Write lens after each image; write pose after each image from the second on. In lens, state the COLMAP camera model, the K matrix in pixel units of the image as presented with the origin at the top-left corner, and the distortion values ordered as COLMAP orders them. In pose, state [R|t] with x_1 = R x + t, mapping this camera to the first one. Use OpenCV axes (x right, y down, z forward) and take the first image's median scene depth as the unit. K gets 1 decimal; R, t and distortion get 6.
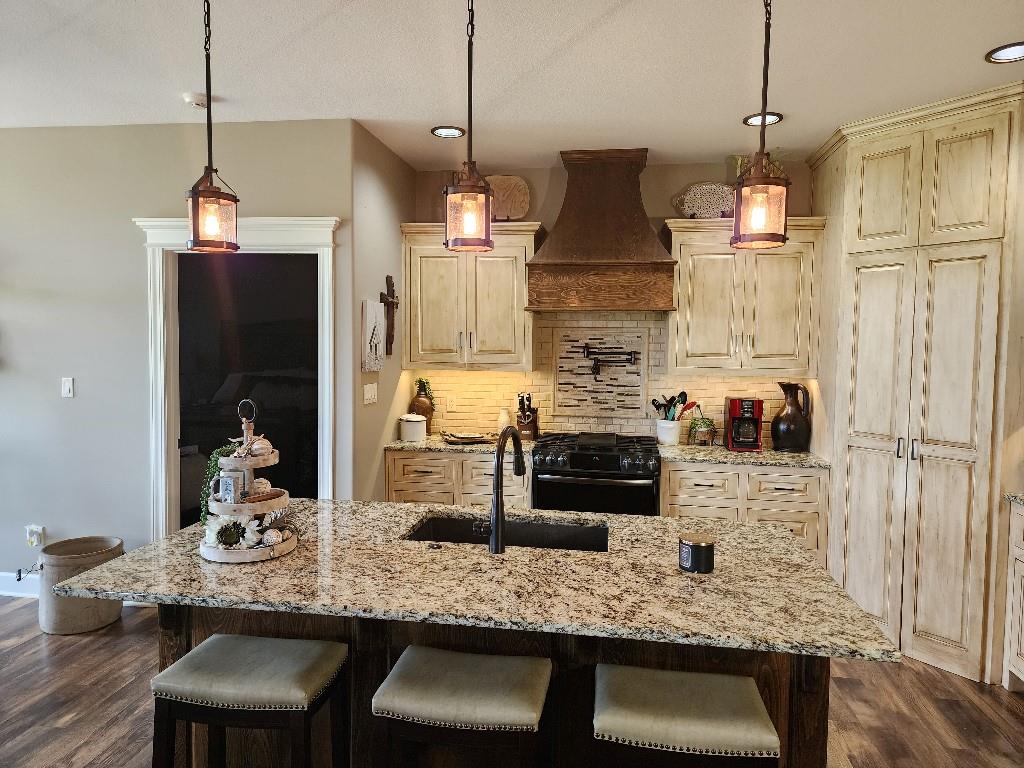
lens RADIAL K [[690.3, 0, 512.0], [0, 690.3, 384.0], [0, 0, 1]] dist [0.079366, -0.082665]
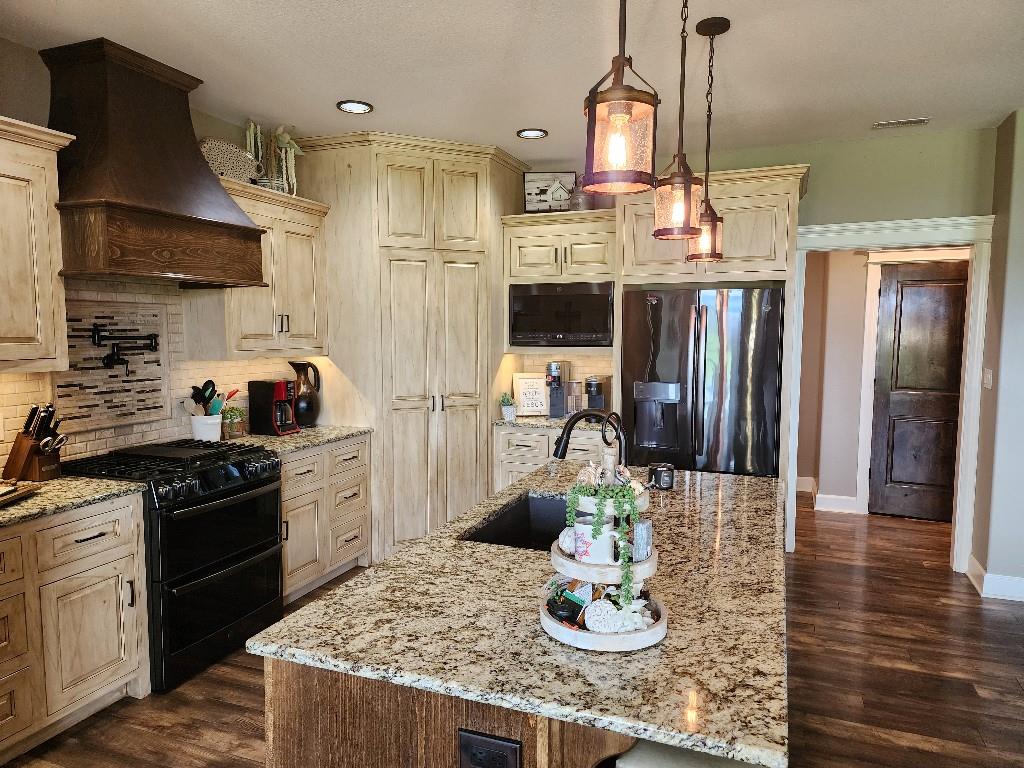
lens RADIAL K [[689.5, 0, 512.0], [0, 689.5, 384.0], [0, 0, 1]] dist [0.114353, -0.083209]
pose [[0.210986, -0.093118, 0.973044, -0.526145], [0.062468, 0.994702, 0.081646, -0.032519], [-0.975491, 0.043558, 0.215685, 0.459872]]
